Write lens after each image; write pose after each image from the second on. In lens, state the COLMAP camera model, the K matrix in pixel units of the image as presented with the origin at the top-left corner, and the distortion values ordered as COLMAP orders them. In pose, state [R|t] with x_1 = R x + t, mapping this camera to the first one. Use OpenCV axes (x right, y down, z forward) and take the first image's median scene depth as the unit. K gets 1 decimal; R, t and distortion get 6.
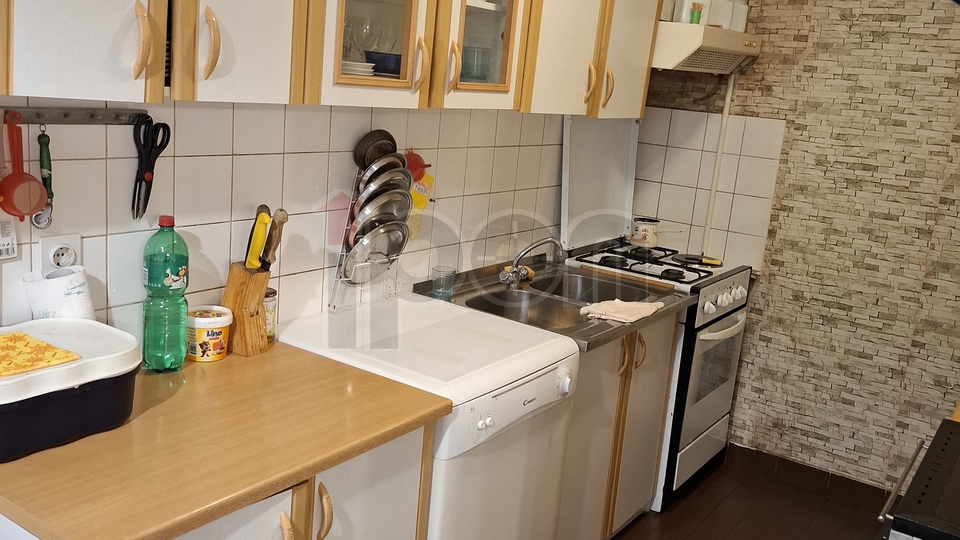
lens RADIAL K [[852.0, 0, 480.0], [0, 852.0, 270.0], [0, 0, 1]] dist [0.085816, -0.006151]
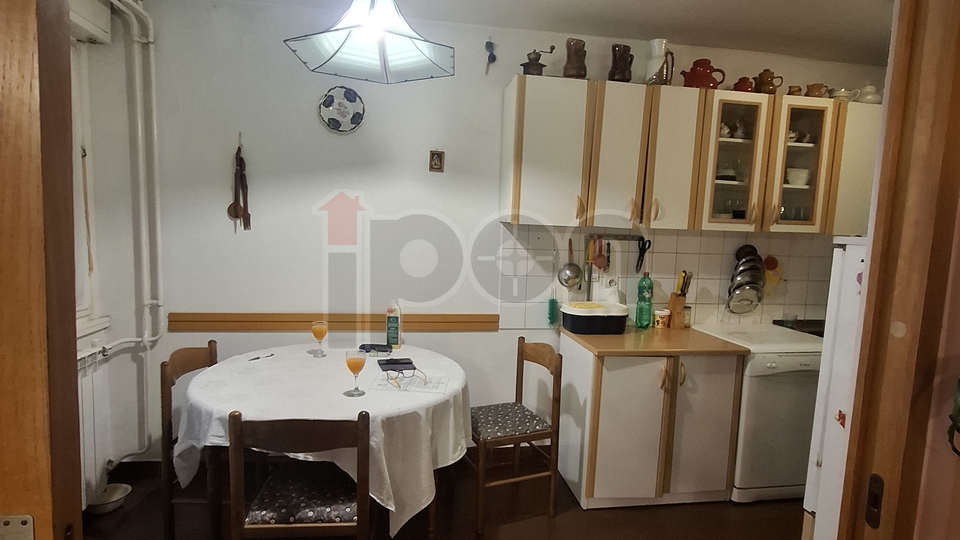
lens RADIAL K [[454.1, 0, 480.0], [0, 454.1, 270.0], [0, 0, 1]] dist [-0.060253, -0.000049]
pose [[0.671394, 0.001493, -0.741099, 0.359690], [-0.128448, 0.985098, -0.114382, 0.168164], [0.729885, 0.171988, 0.661580, -0.374438]]
